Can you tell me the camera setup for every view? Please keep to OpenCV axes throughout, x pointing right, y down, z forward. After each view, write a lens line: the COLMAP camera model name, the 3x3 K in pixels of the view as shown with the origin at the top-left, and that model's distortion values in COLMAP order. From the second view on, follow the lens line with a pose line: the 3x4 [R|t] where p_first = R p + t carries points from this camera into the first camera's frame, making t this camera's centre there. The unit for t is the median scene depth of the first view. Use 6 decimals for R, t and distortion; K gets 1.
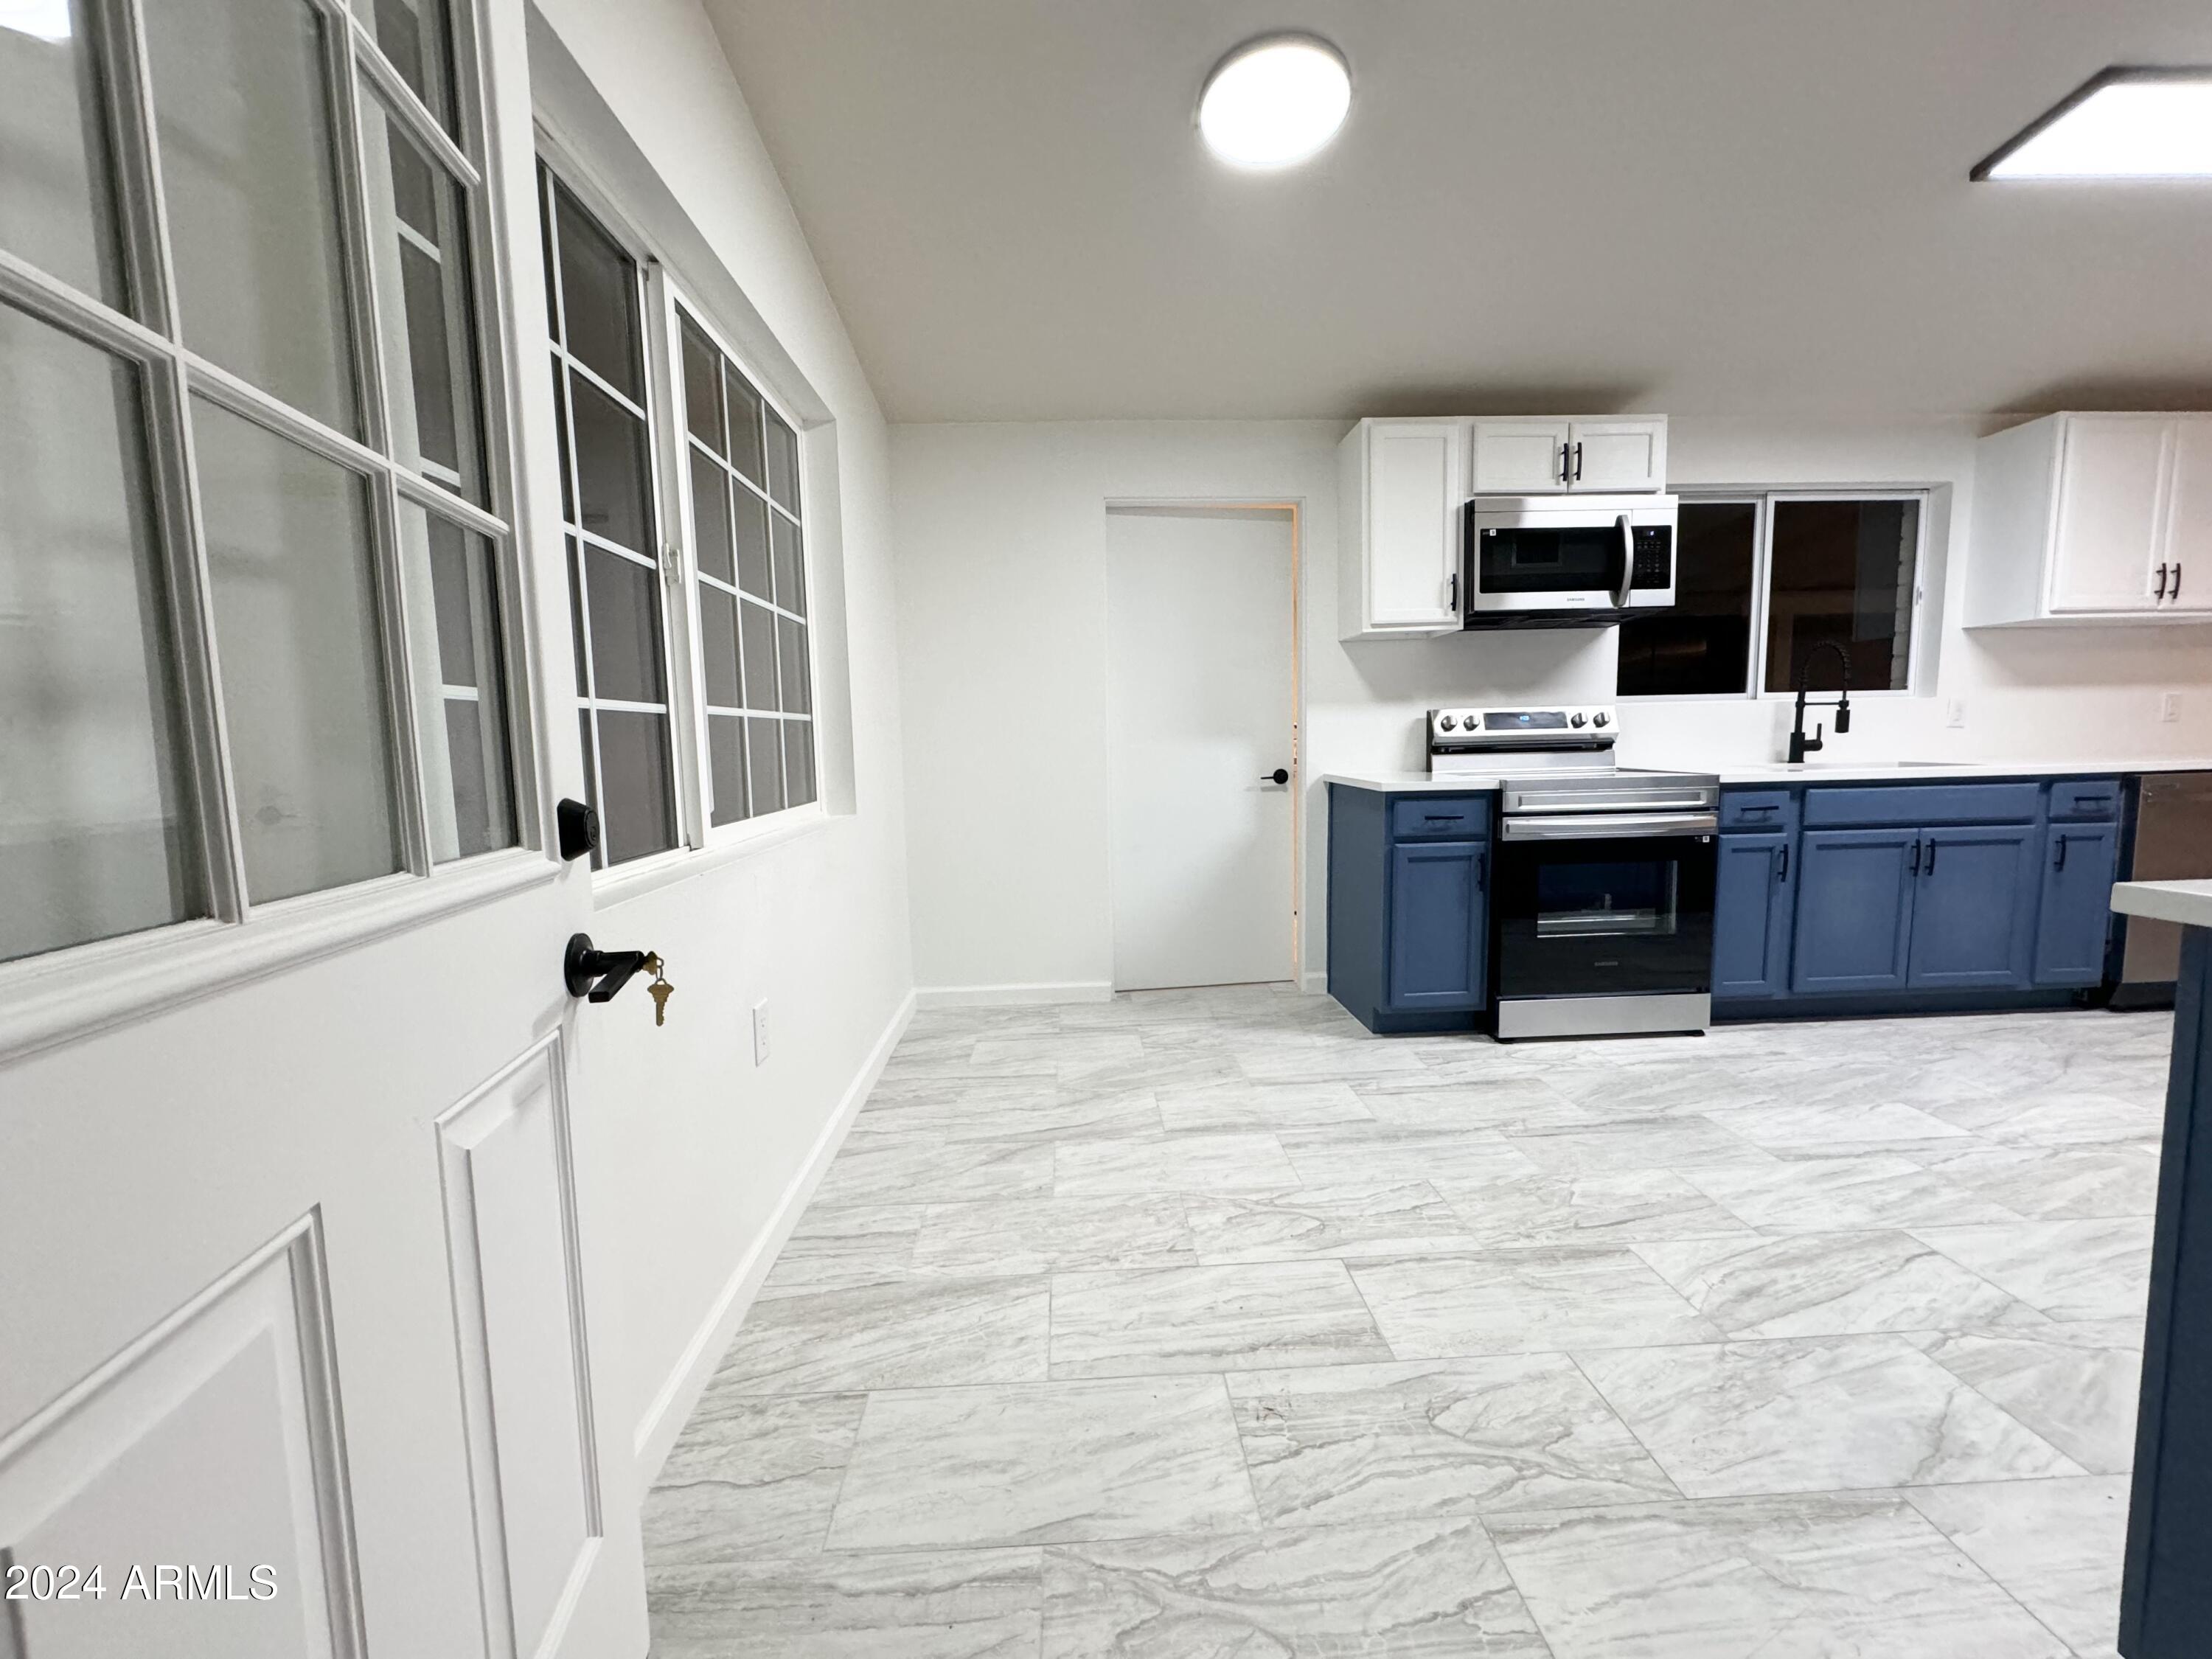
lens RADIAL K [[882.4, 0, 1104.2], [0, 882.4, 827.7], [0, 0, 1]] dist [0.001039, -0.000137]
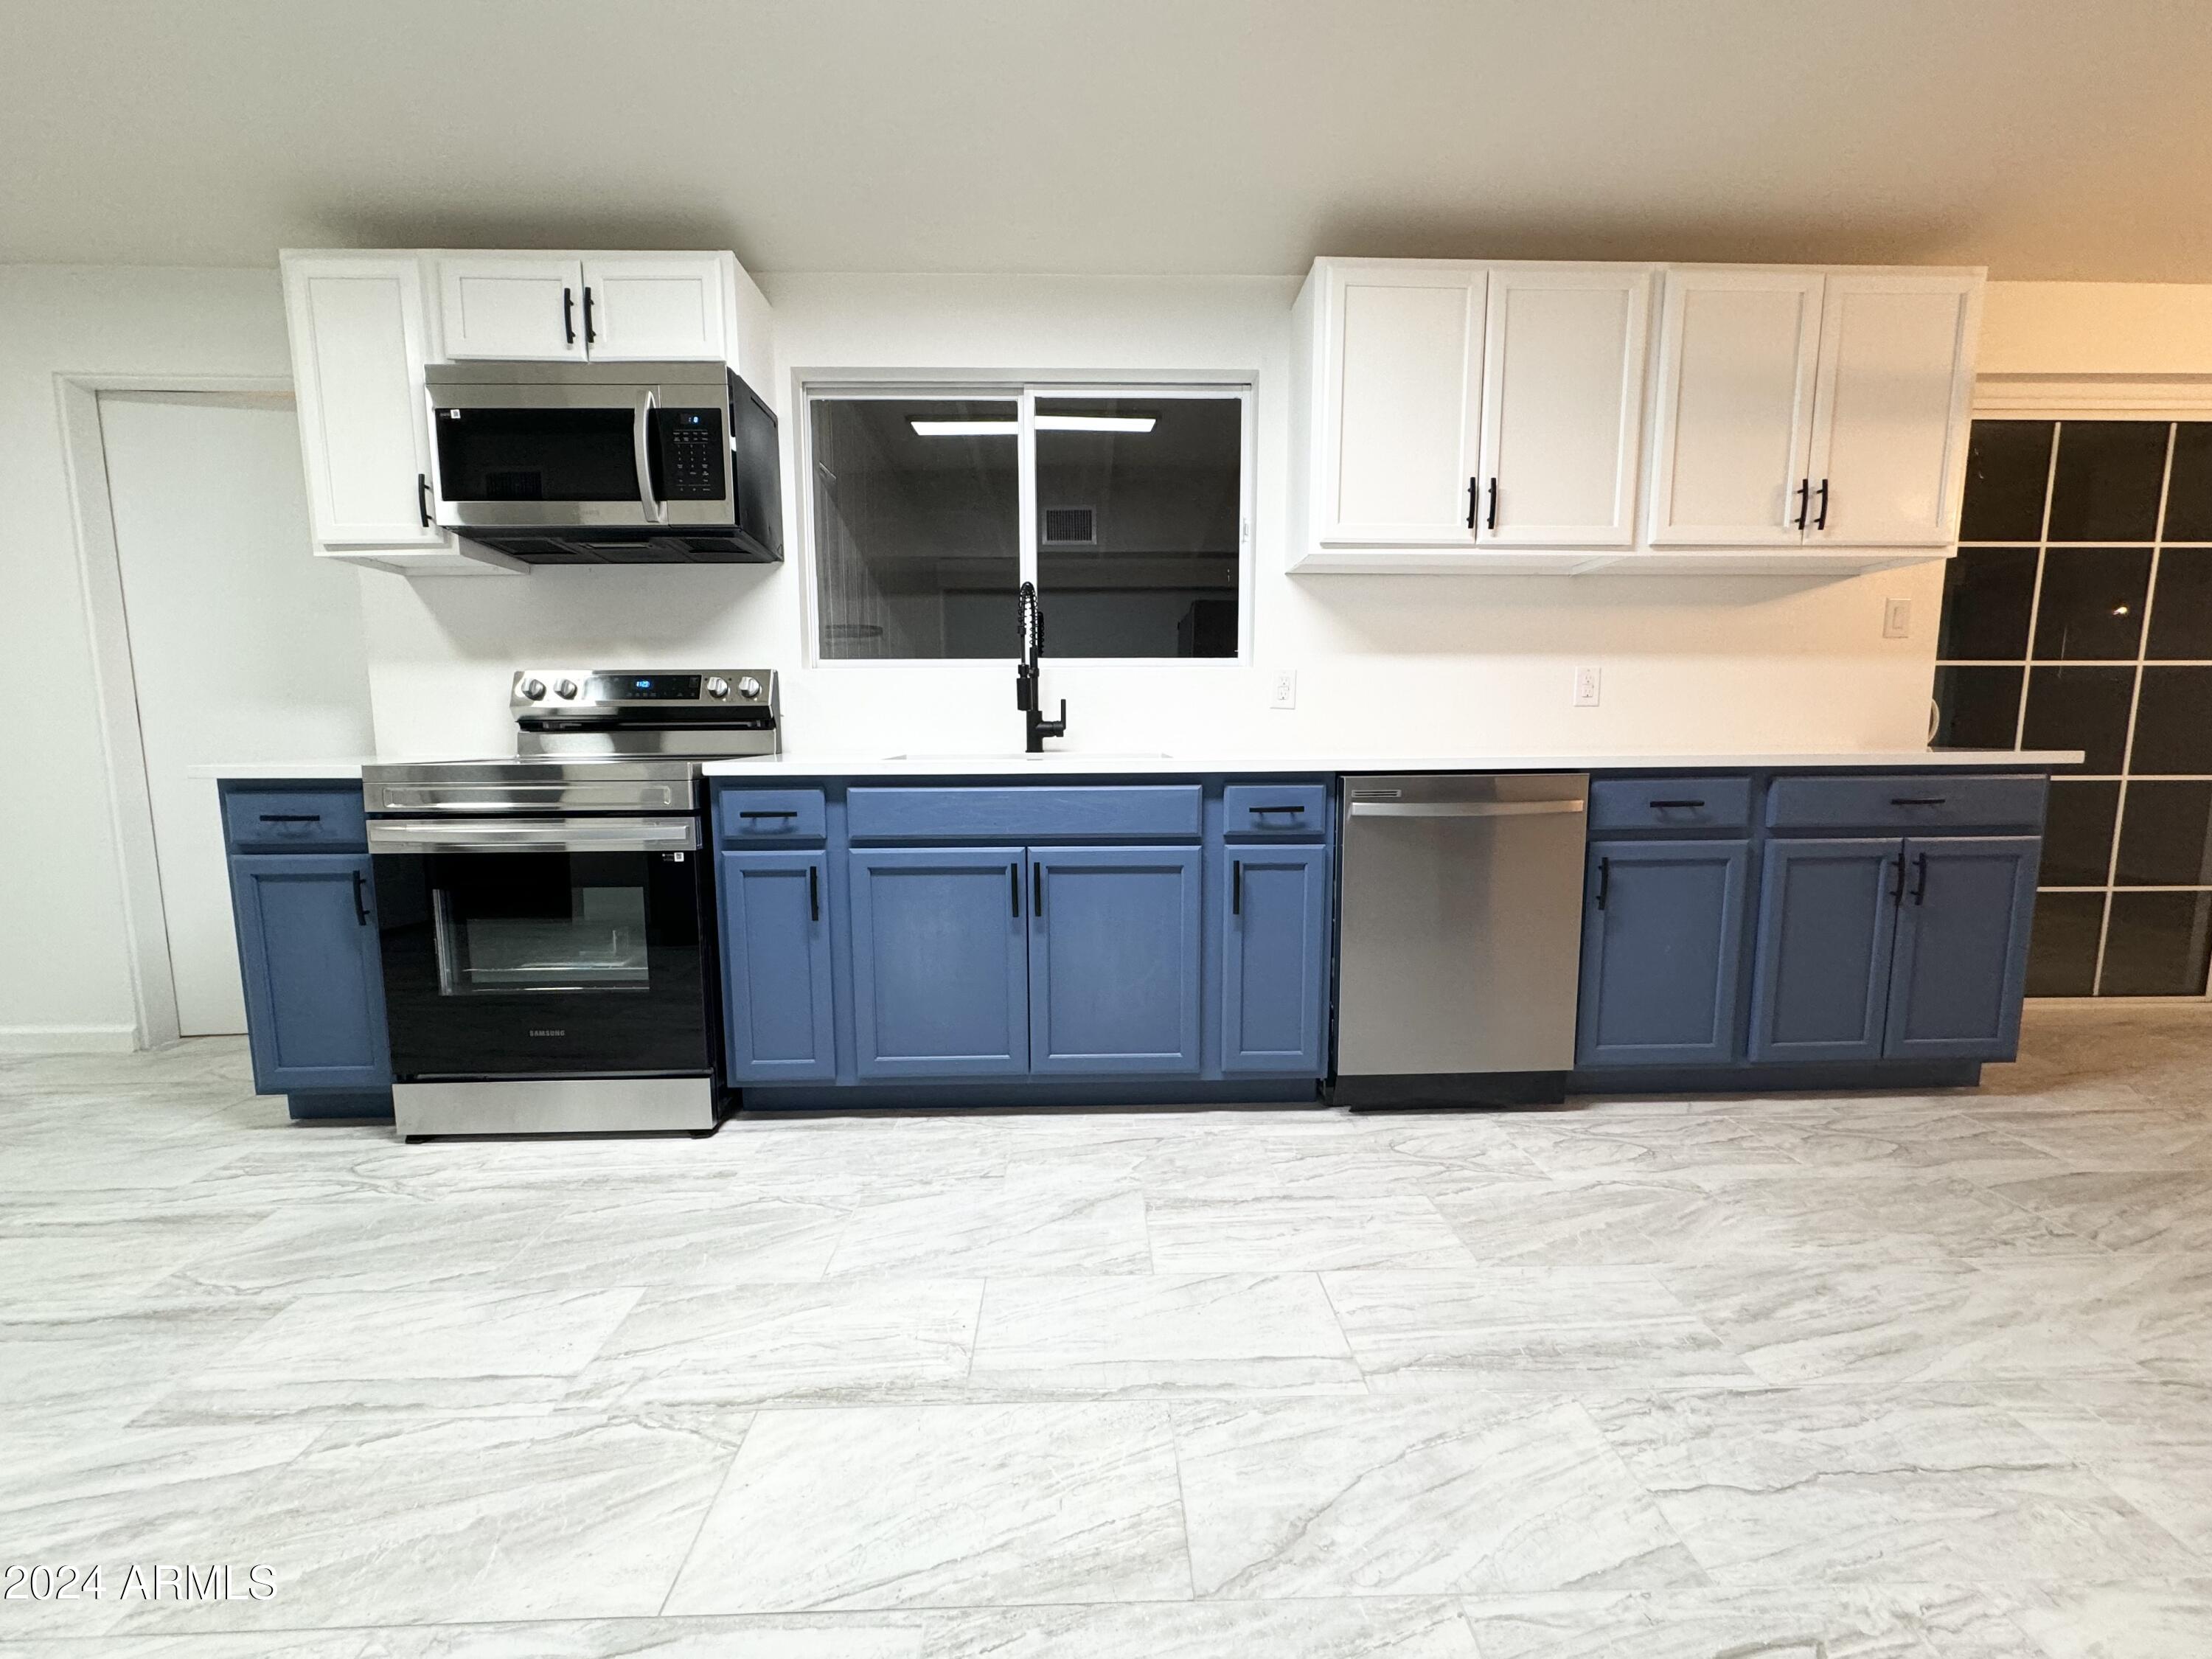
lens RADIAL K [[882.4, 0, 1104.2], [0, 882.4, 827.7], [0, 0, 1]] dist [0.001039, -0.000137]
pose [[0.999607, 0.020181, -0.019470, 1.020614], [-0.019936, 0.999721, 0.012700, -0.025255], [0.019721, -0.012307, 0.999730, 0.316578]]
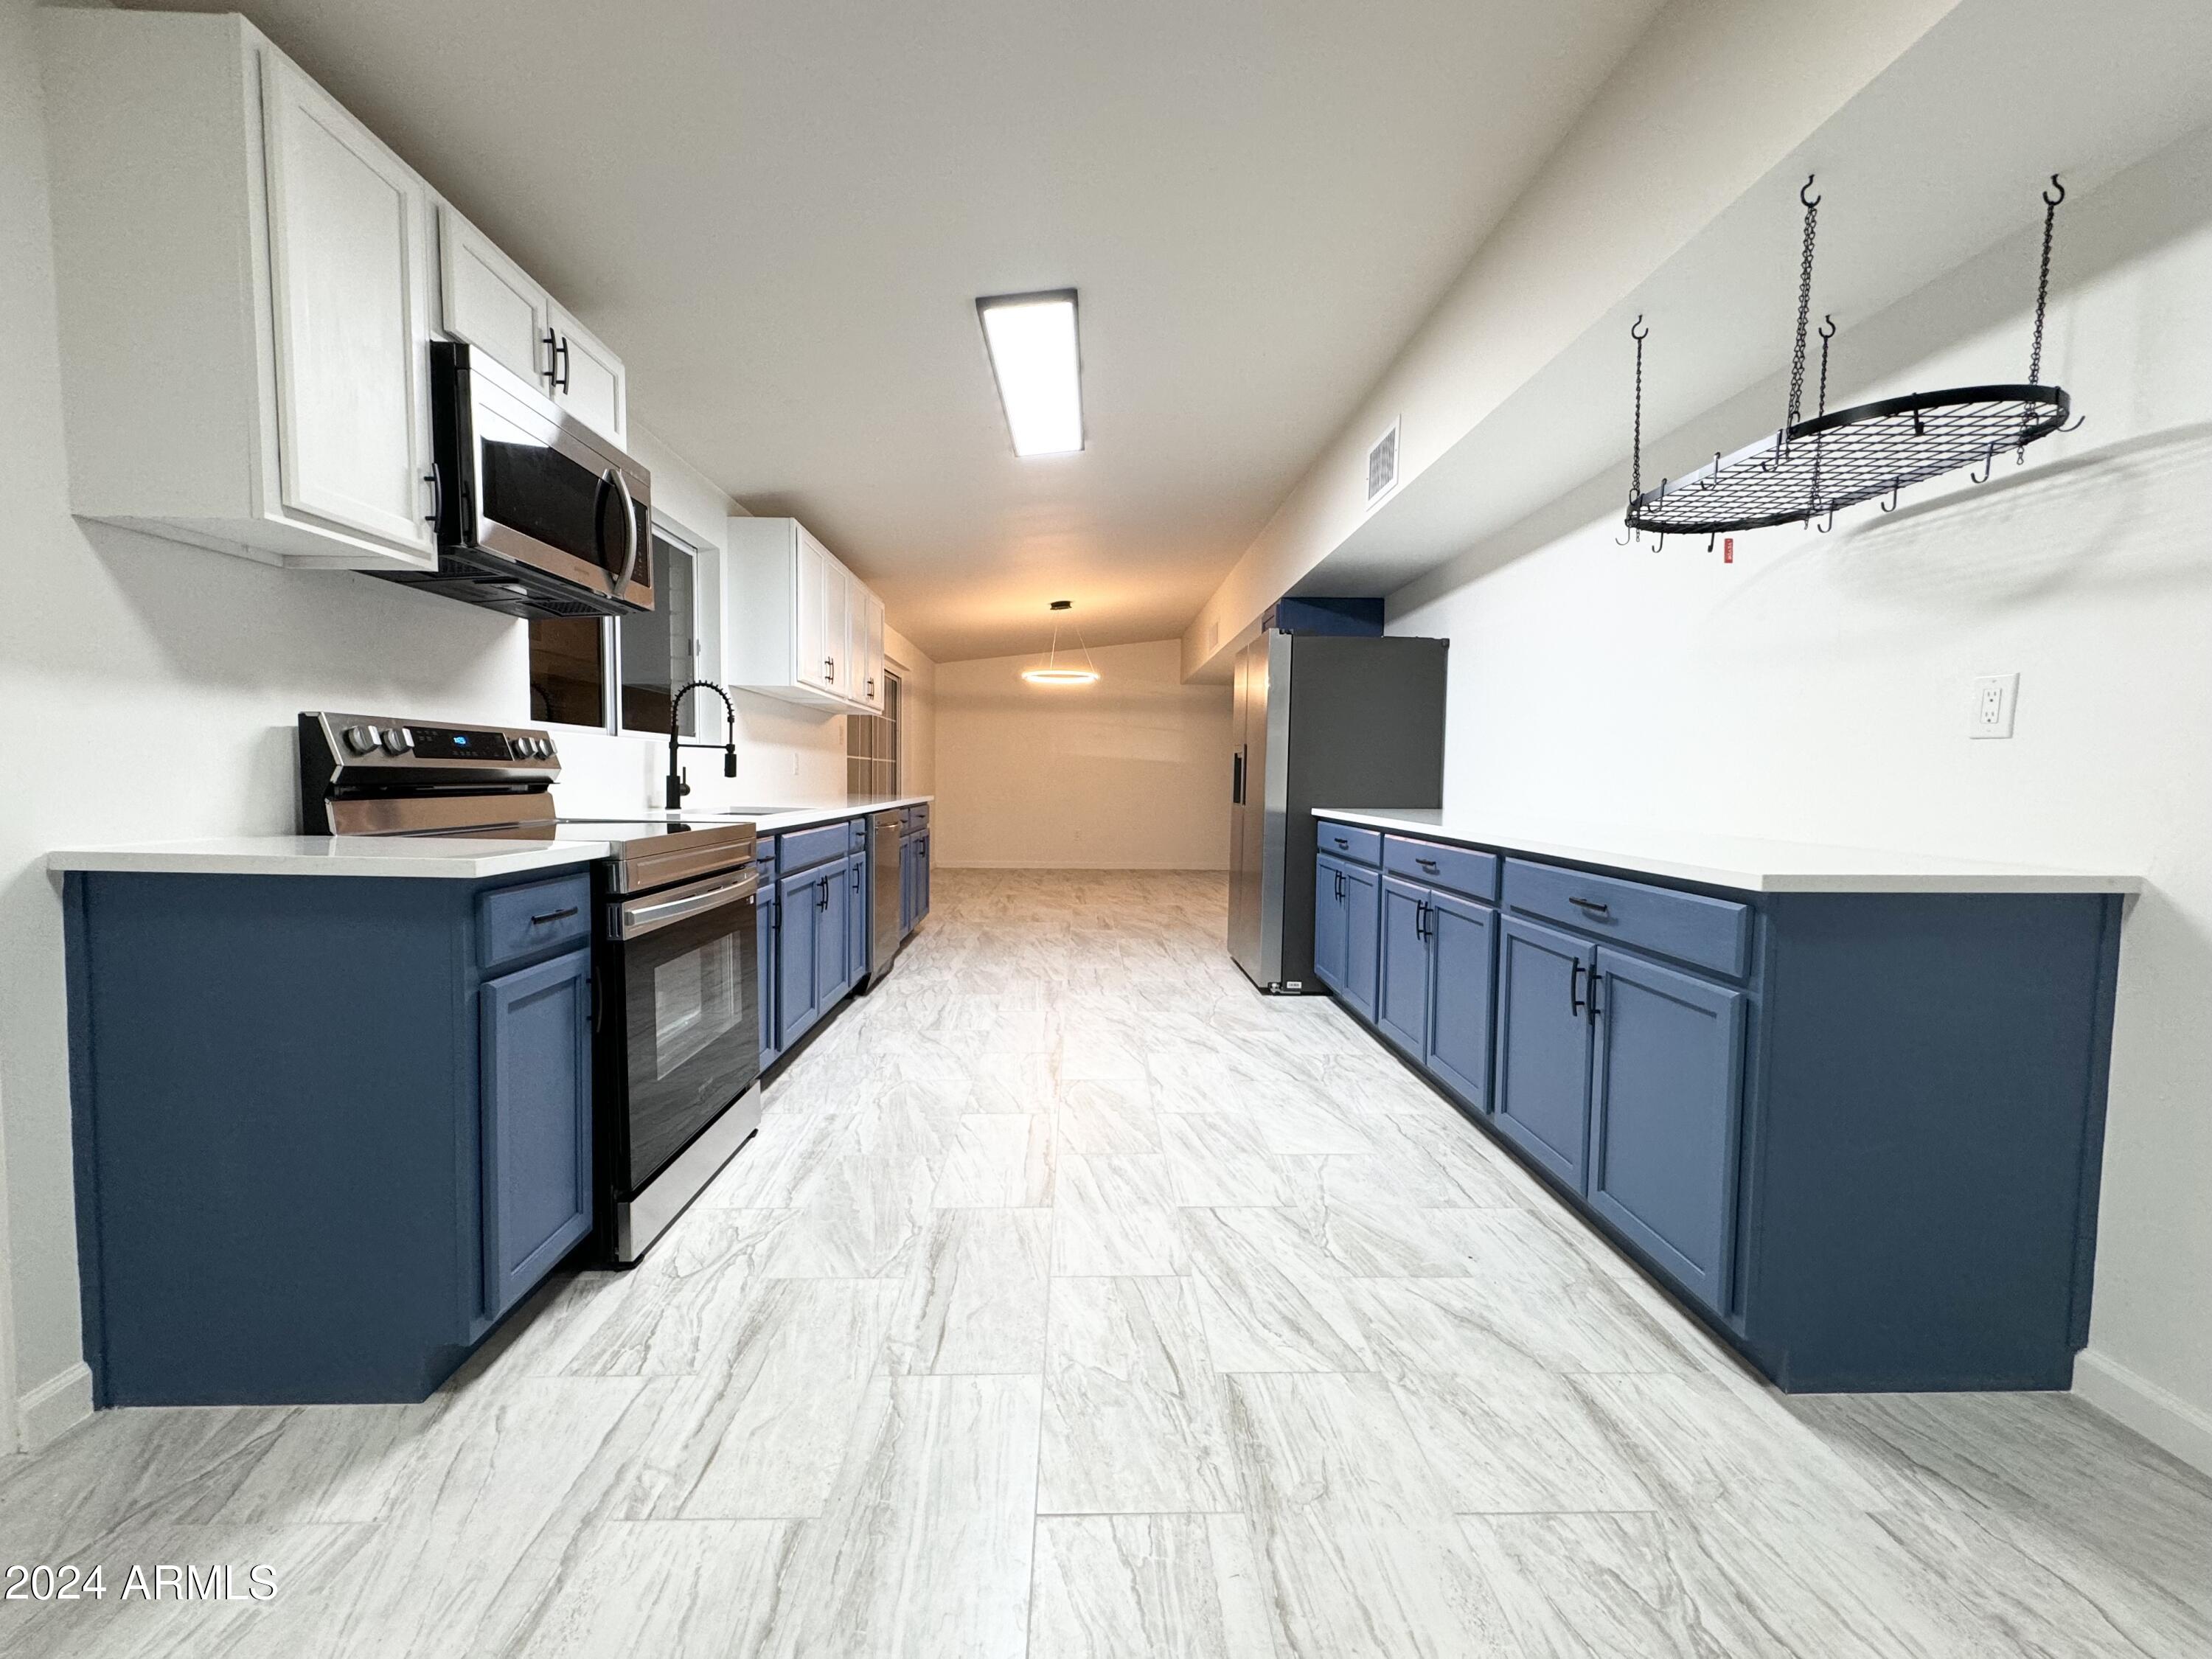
lens RADIAL K [[878.6, 0, 1107.5], [0, 878.6, 826.5], [0, 0, 1]] dist [0.001478, 0.000428]
pose [[0.015324, -0.032686, 0.999348, -0.146850], [0.085714, 0.995829, 0.031257, -0.053290], [-0.996202, 0.085180, 0.018062, 0.637936]]
